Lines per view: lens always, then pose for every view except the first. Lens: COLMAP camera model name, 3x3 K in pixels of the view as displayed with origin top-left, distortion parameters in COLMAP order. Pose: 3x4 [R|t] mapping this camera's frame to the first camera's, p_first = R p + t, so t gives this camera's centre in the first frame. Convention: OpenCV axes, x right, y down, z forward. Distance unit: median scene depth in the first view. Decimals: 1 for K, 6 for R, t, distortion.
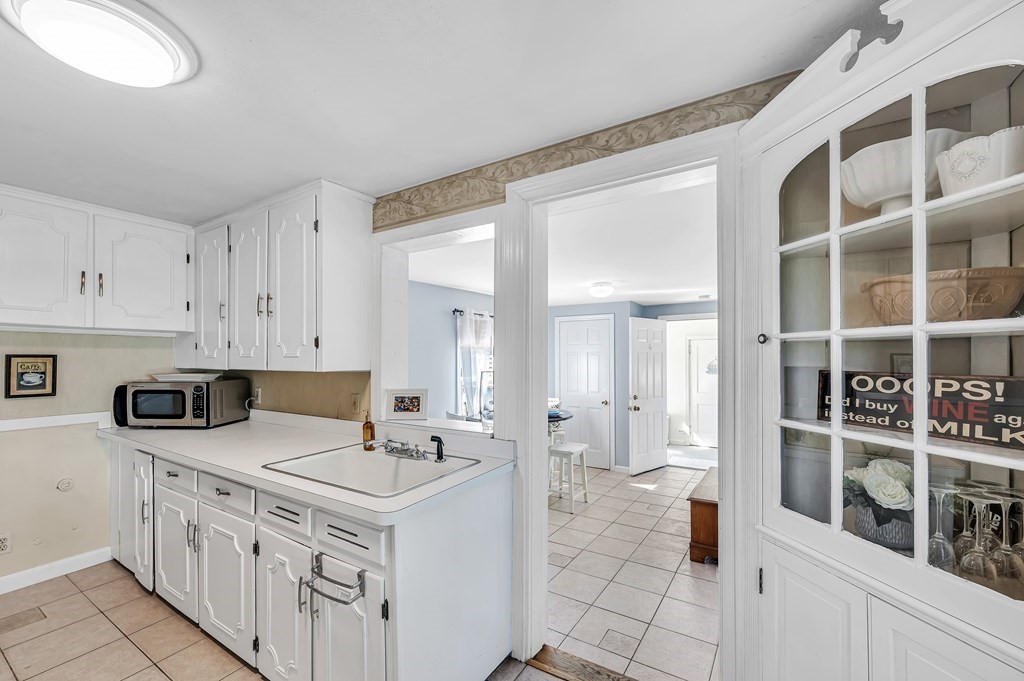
lens RADIAL K [[447.5, 0, 473.0], [0, 447.5, 353.5], [0, 0, 1]] dist [-0.001285, -0.000109]
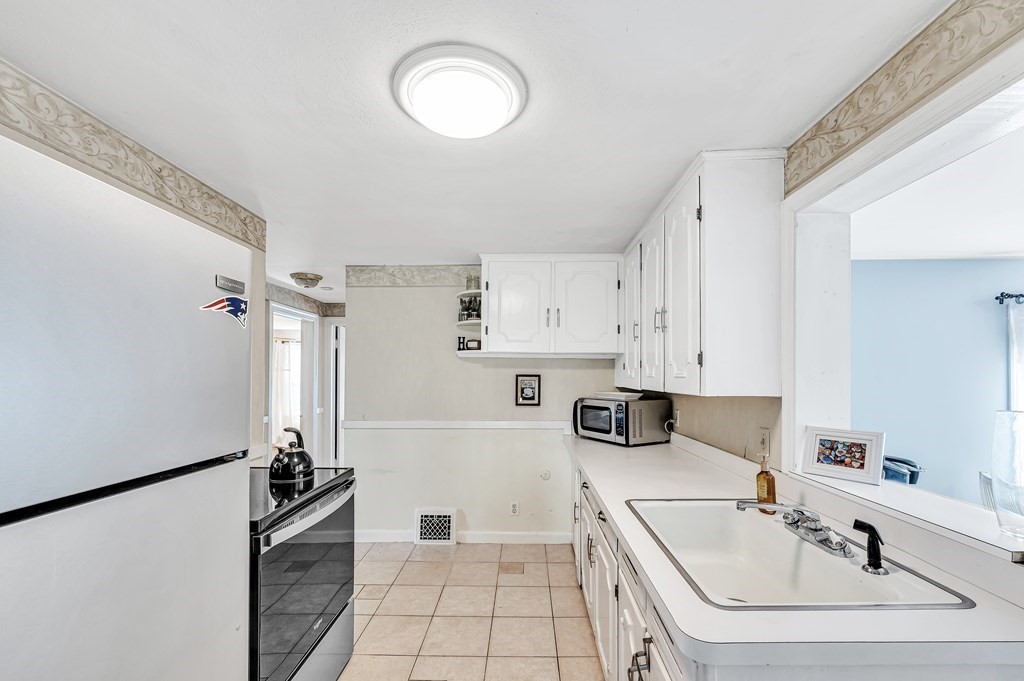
lens RADIAL K [[430.6, 0, 513.2], [0, 430.6, 371.4], [0, 0, 1]] dist [-0.000704, -0.000325]
pose [[0.563310, -0.007025, -0.826216, 0.085384], [0.004327, 0.999975, -0.005552, -0.000282], [0.826234, -0.000448, 0.563327, 0.259366]]
